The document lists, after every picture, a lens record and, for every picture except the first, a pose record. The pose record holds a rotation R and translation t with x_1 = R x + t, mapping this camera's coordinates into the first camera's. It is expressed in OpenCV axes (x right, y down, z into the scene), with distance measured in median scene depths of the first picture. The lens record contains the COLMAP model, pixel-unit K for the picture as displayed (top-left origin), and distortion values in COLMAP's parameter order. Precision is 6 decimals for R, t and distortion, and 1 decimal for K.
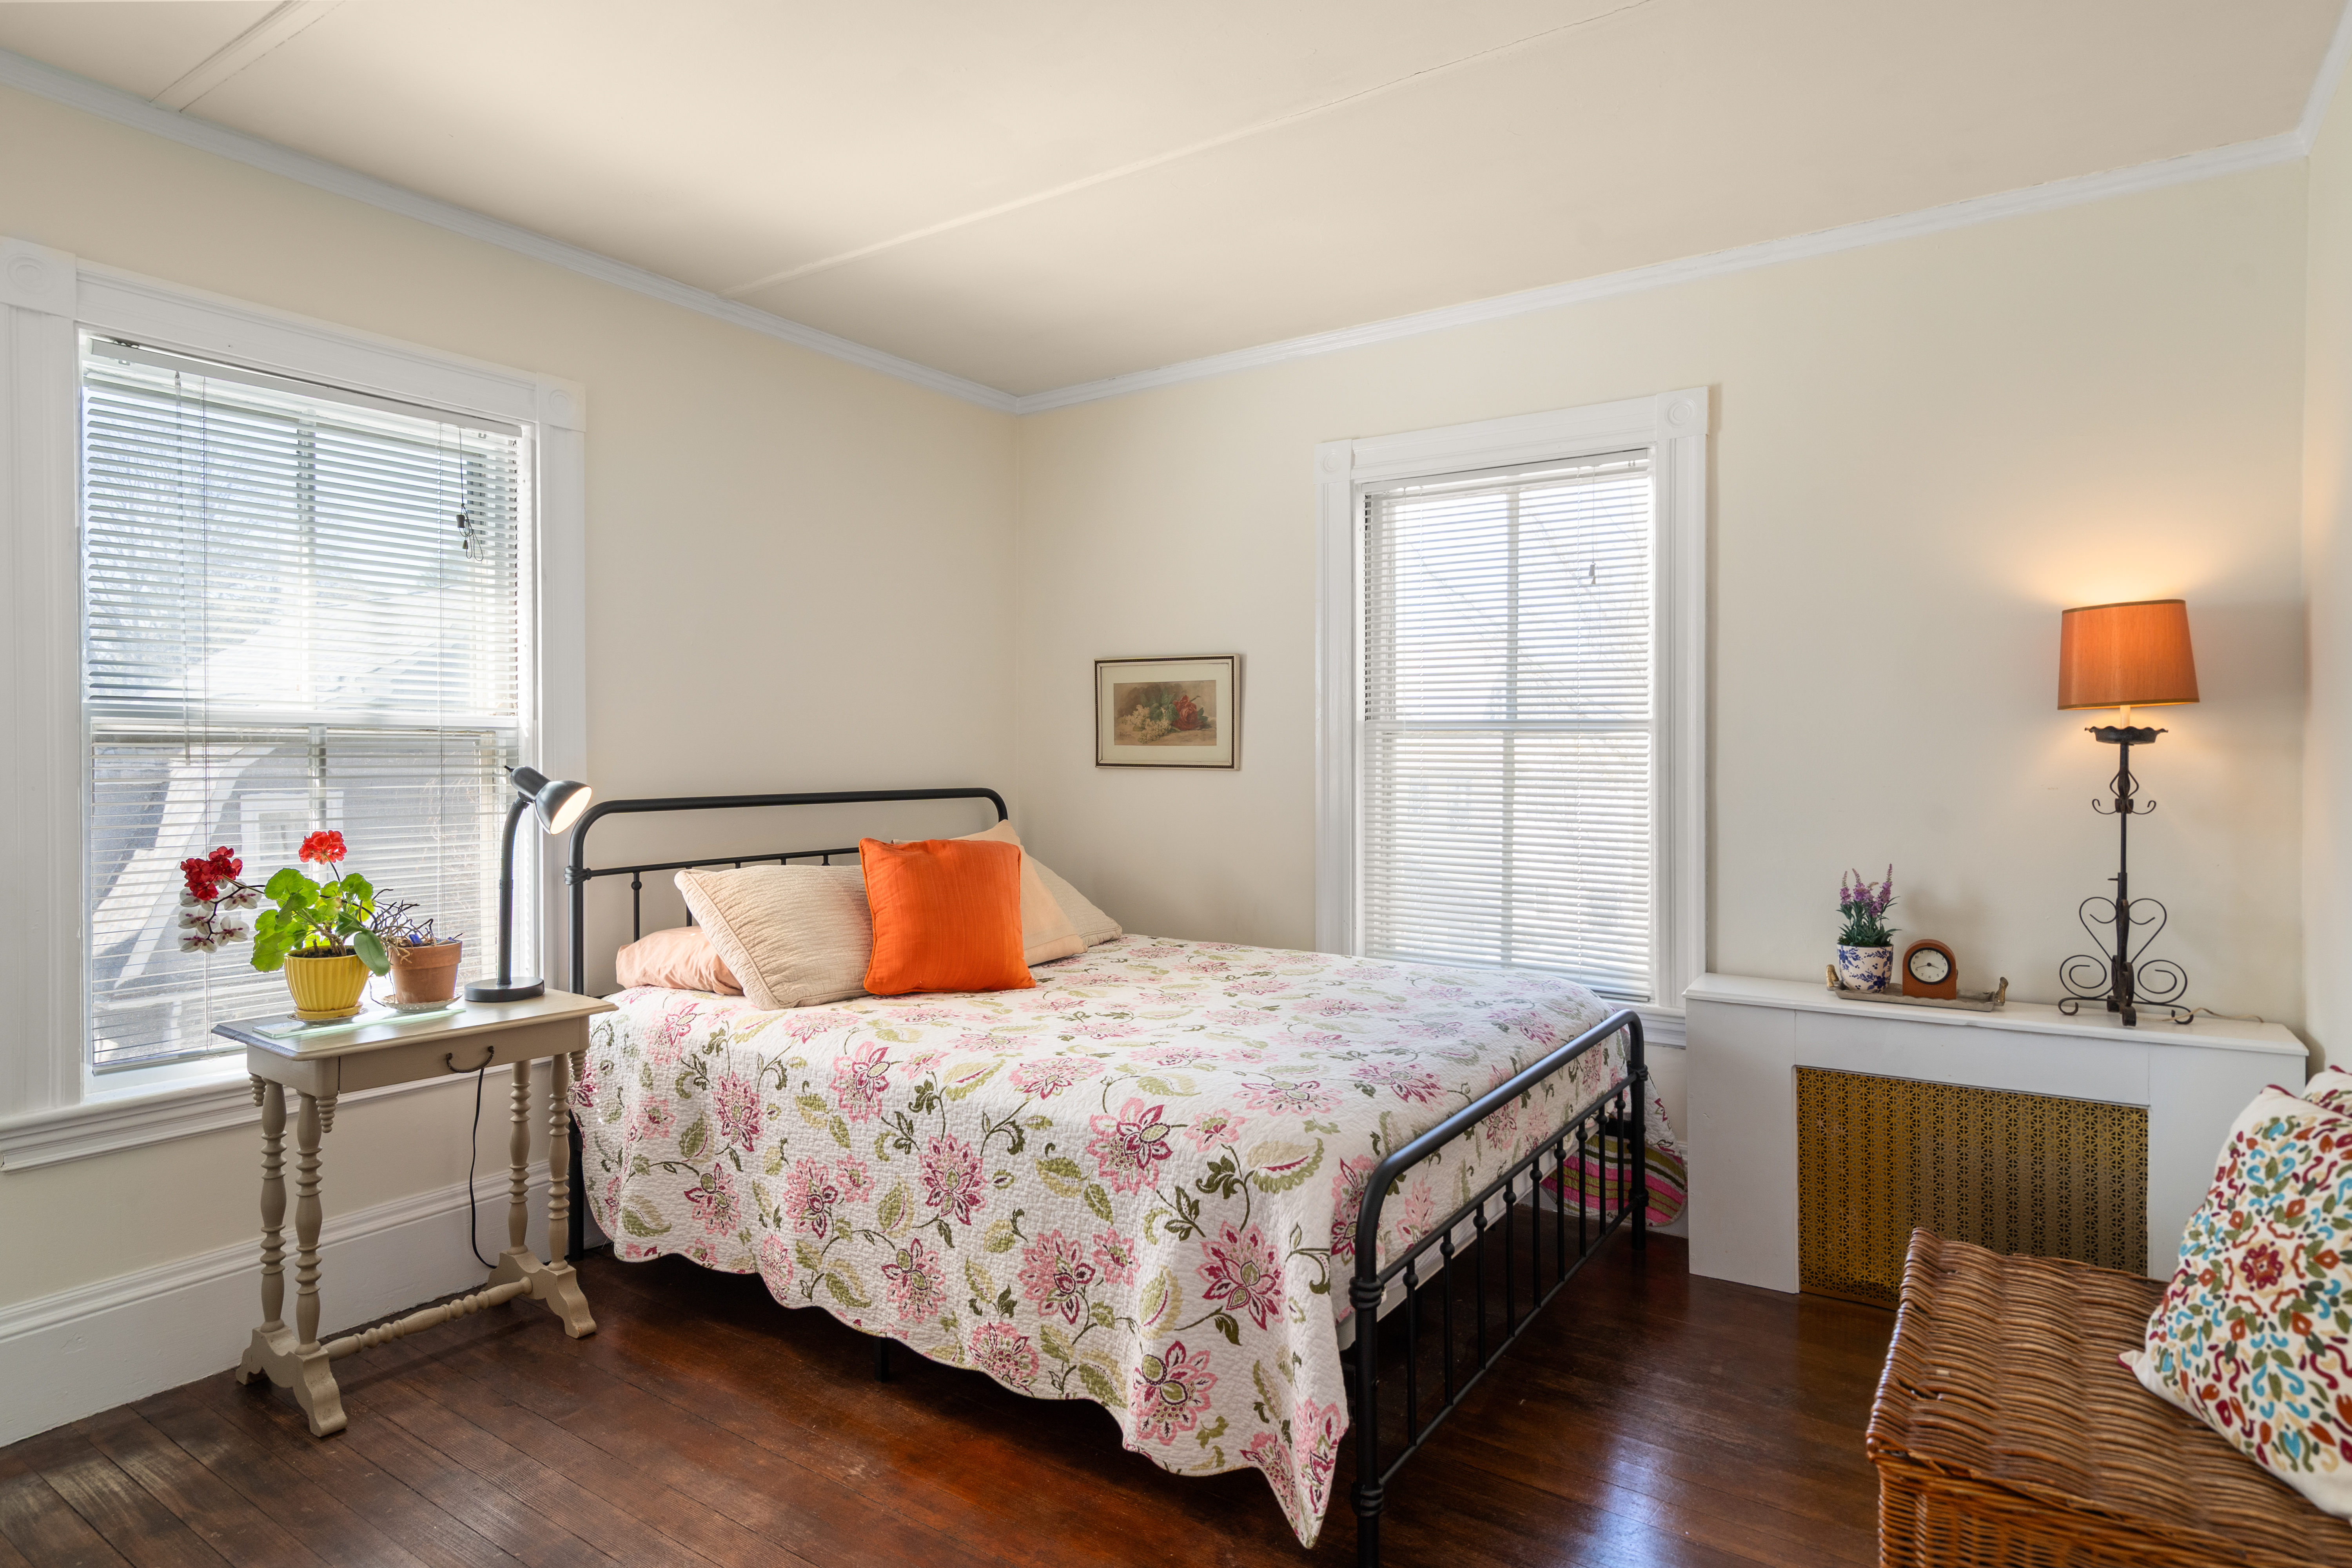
lens RADIAL K [[1285.2, 0, 1175.9], [0, 1285.2, 777.3], [0, 0, 1]] dist [0.006327, -0.000479]
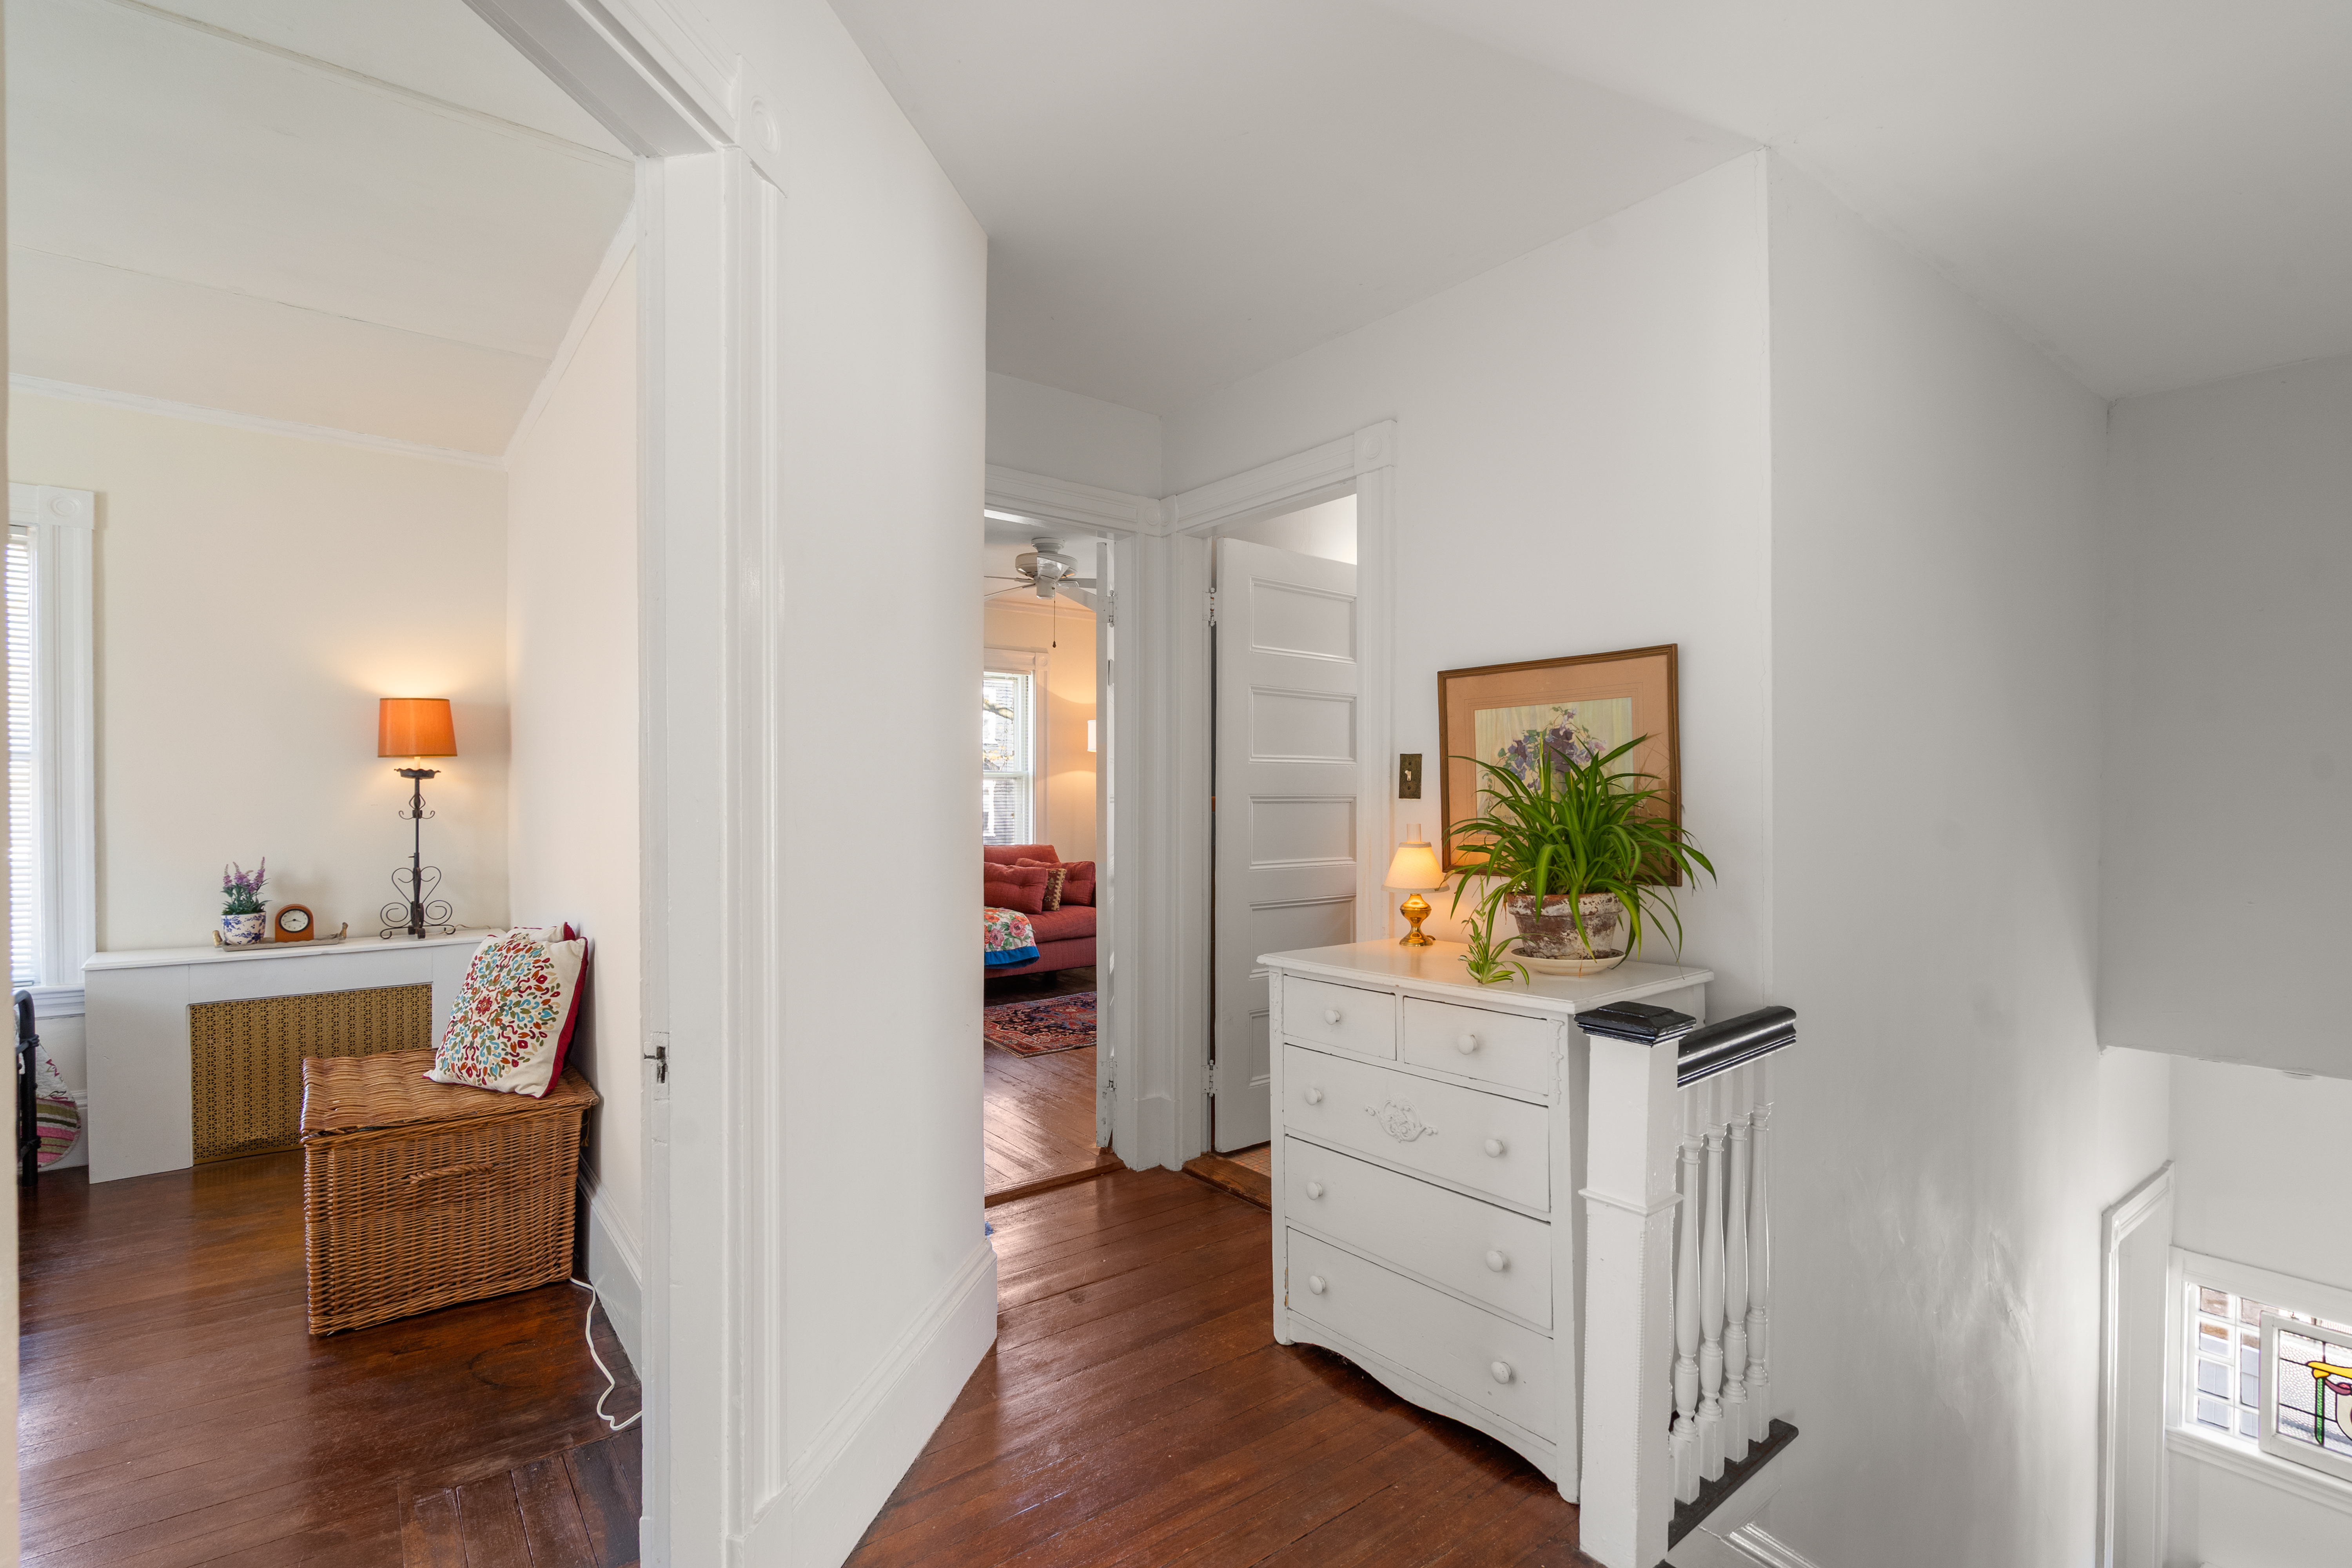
lens RADIAL K [[1064.6, 0, 1173.3], [0, 1064.6, 801.1], [0, 0, 1]] dist [-0.001695, -0.001011]
pose [[0.303020, -0.005398, 0.952969, -0.315269], [0.006241, 0.999974, 0.003680, 0.005396], [-0.952964, 0.004832, 0.303046, -0.397701]]
